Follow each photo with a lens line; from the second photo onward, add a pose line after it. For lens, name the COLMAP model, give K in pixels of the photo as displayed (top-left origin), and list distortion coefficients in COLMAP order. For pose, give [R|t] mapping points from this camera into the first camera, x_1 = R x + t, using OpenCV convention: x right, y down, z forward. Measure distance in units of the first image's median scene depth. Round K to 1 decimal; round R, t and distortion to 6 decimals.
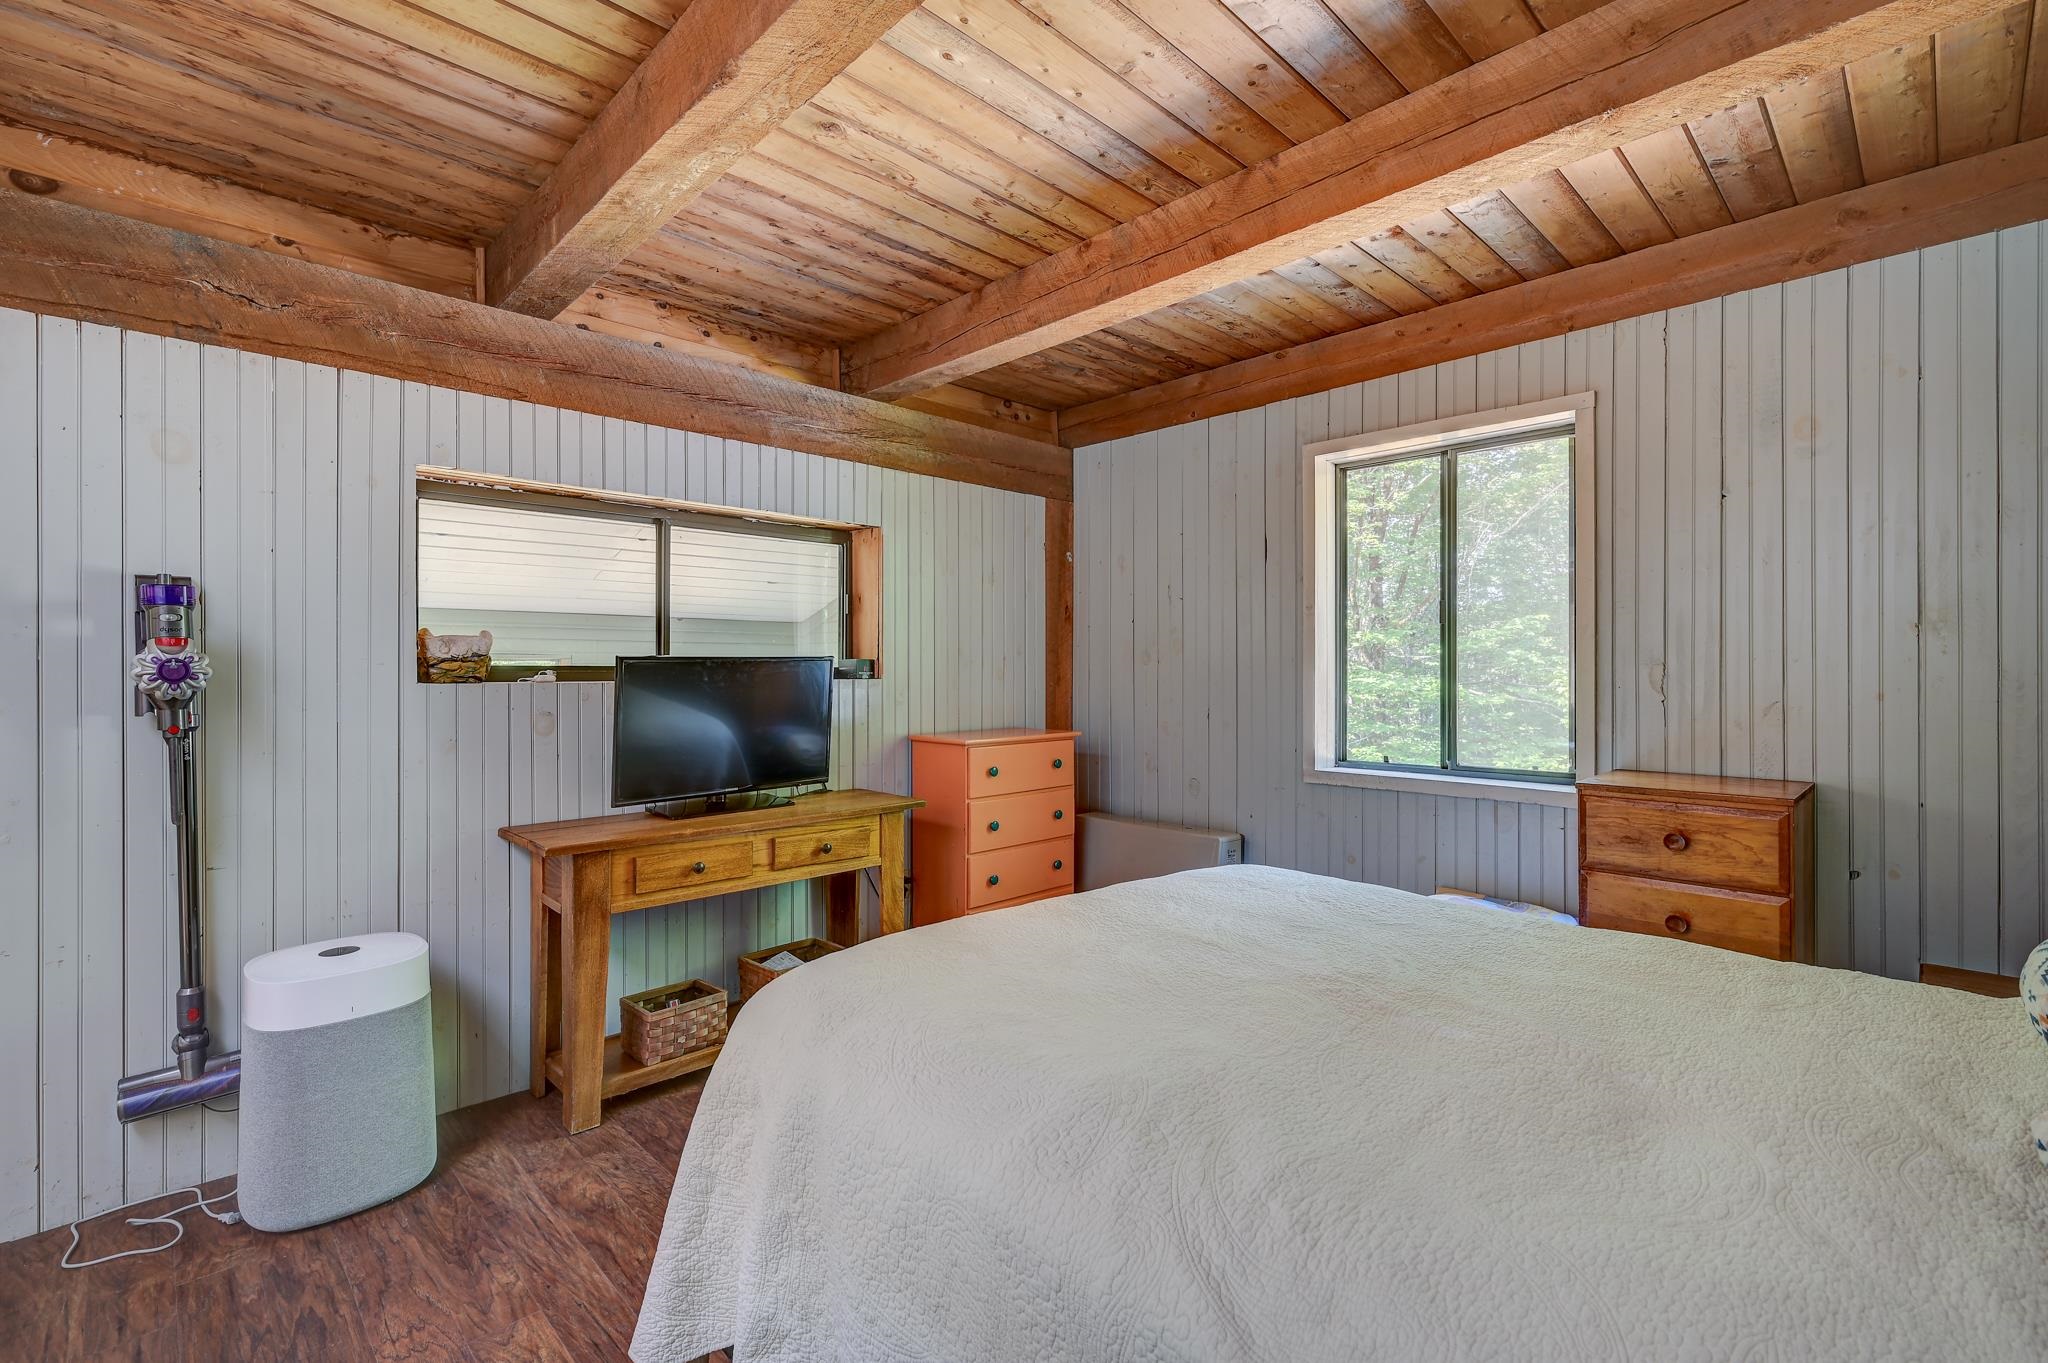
lens RADIAL K [[920.3, 0, 1022.2], [0, 920.3, 678.9], [0, 0, 1]] dist [-0.002129, 0.000955]
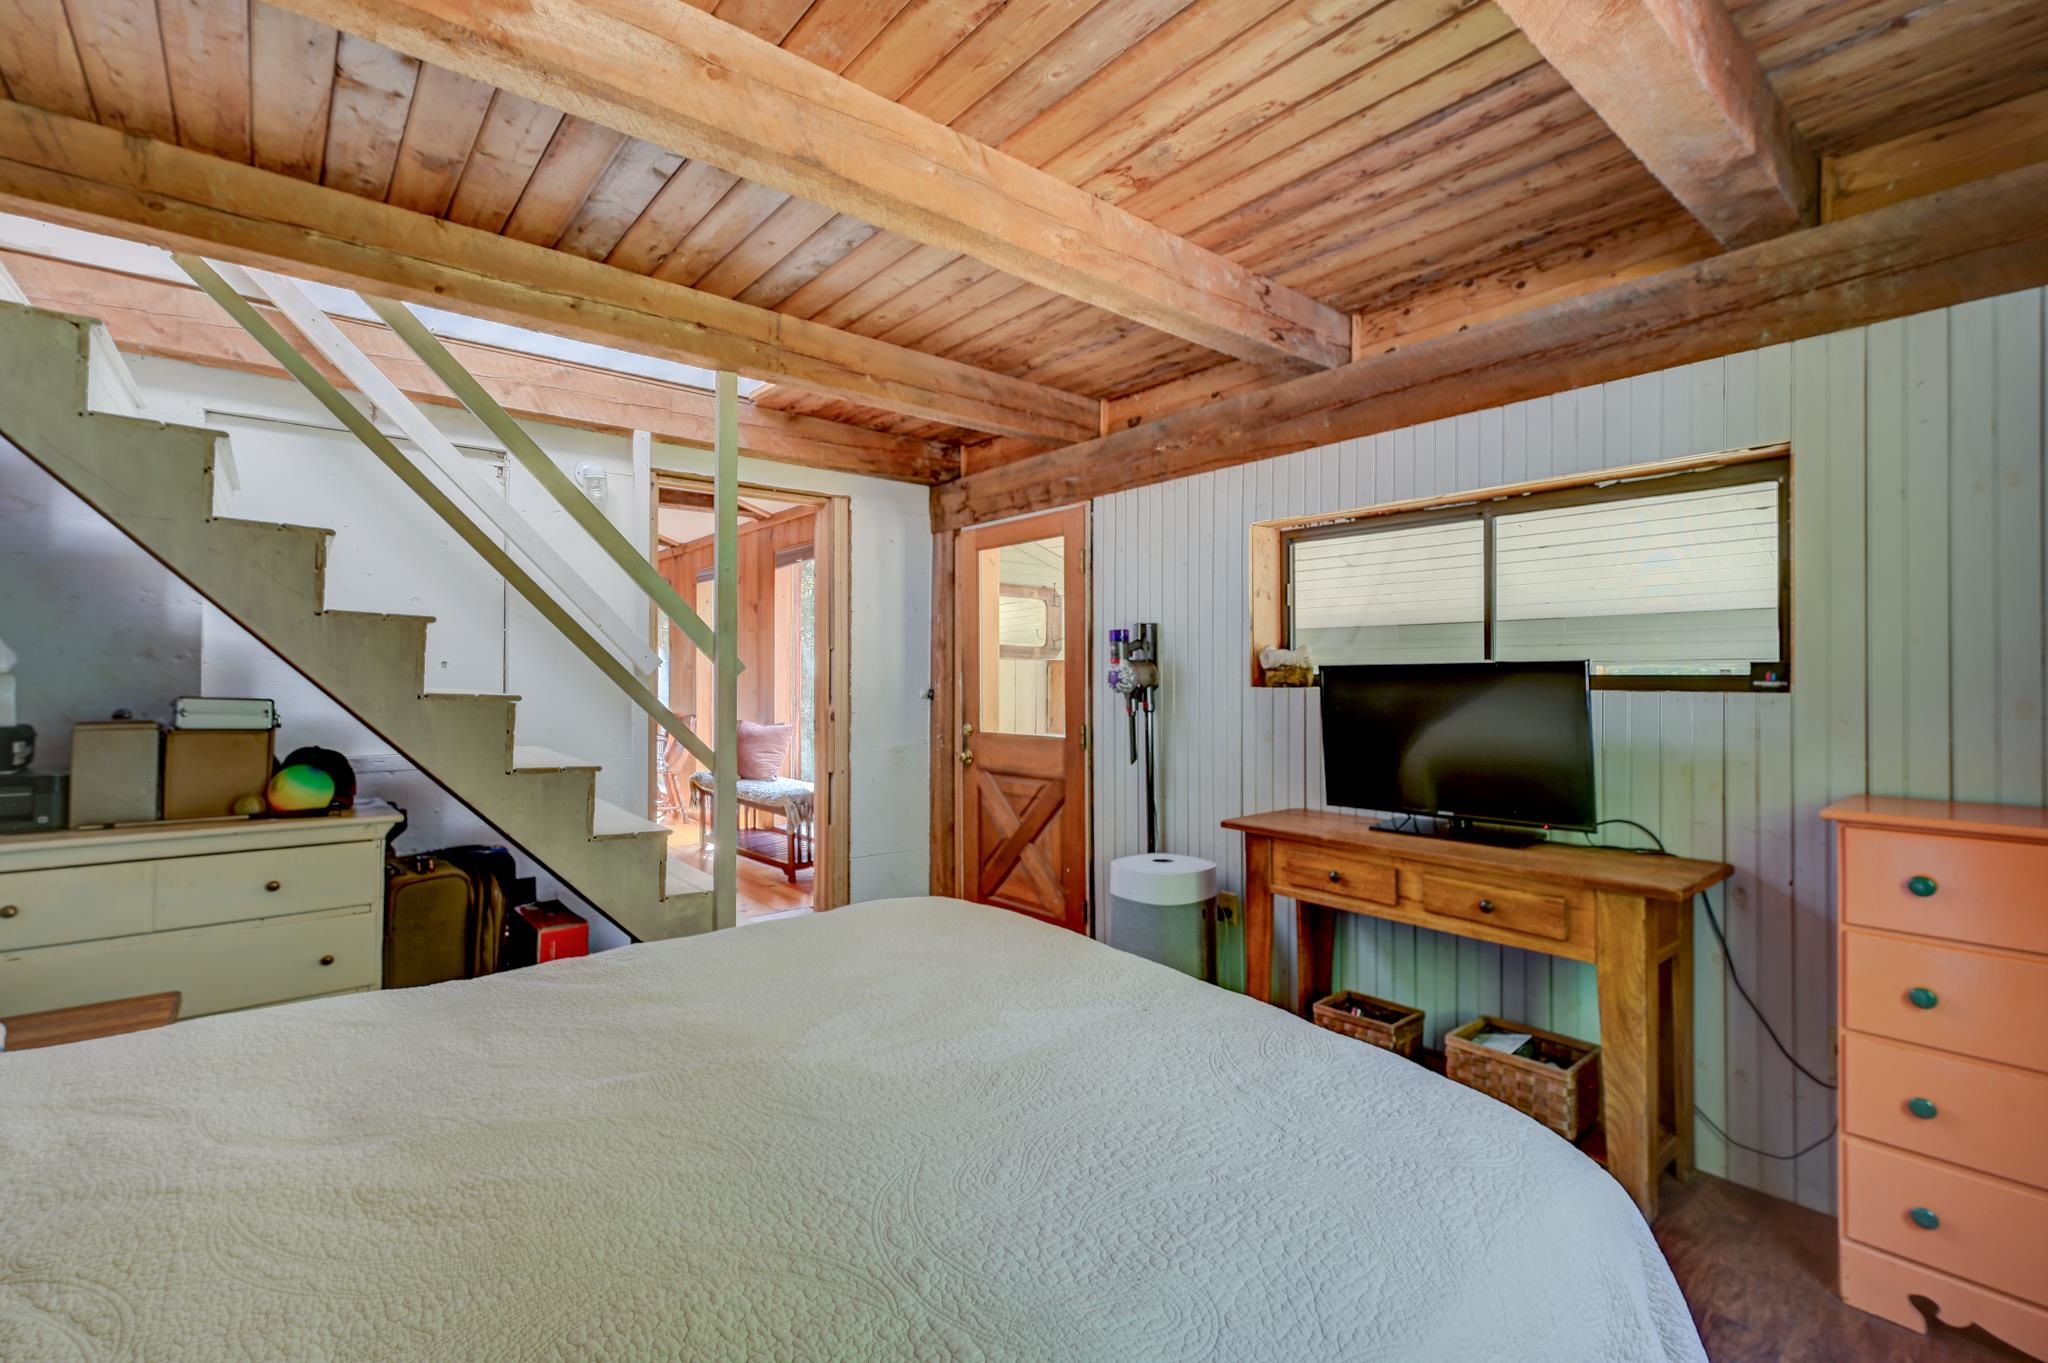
lens RADIAL K [[920.3, 0, 1023.0], [0, 920.3, 668.1], [0, 0, 1]] dist [-0.002129, 0.000955]
pose [[-0.092269, -0.012980, -0.995650, 0.630546], [-0.013808, 0.999836, -0.011755, -0.002533], [0.995638, 0.012664, -0.092433, 0.717413]]
